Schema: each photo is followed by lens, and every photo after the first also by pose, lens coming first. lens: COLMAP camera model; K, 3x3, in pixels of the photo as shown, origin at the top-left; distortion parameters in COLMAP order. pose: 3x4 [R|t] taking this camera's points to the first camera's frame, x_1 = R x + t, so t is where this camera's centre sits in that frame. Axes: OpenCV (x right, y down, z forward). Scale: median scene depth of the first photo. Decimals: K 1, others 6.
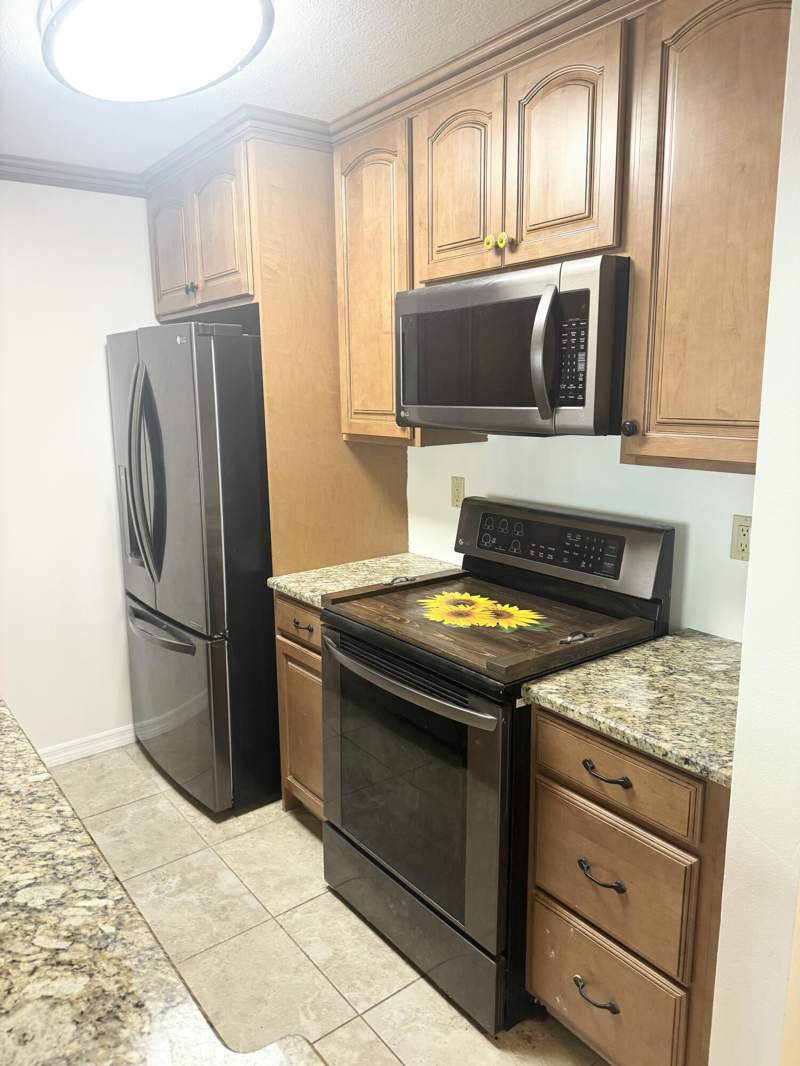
lens RADIAL K [[772.0, 0, 393.1], [0, 772.0, 532.5], [0, 0, 1]] dist [0.033644, -0.002078]
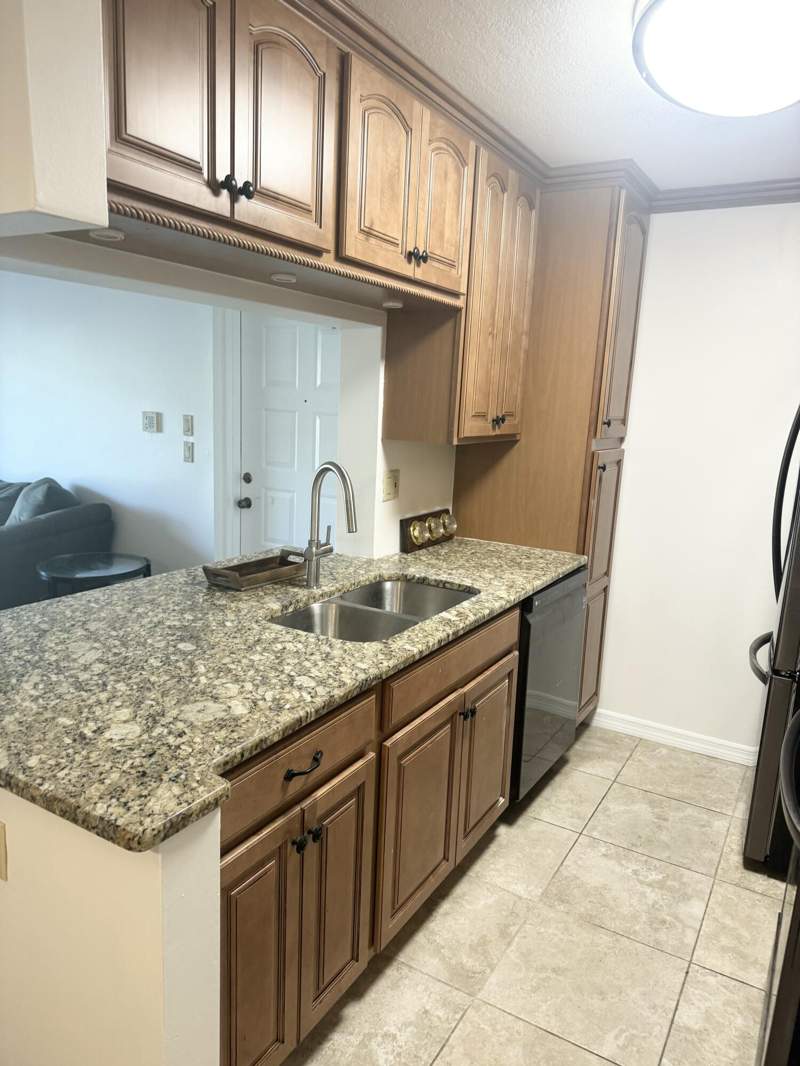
lens RADIAL K [[772.0, 0, 393.1], [0, 772.0, 532.5], [0, 0, 1]] dist [0.033644, -0.002078]
pose [[0.387582, 0.194959, -0.900984, 0.480253], [-0.231300, 0.966681, 0.109675, -0.020967], [0.892346, 0.165889, 0.419762, 0.223879]]
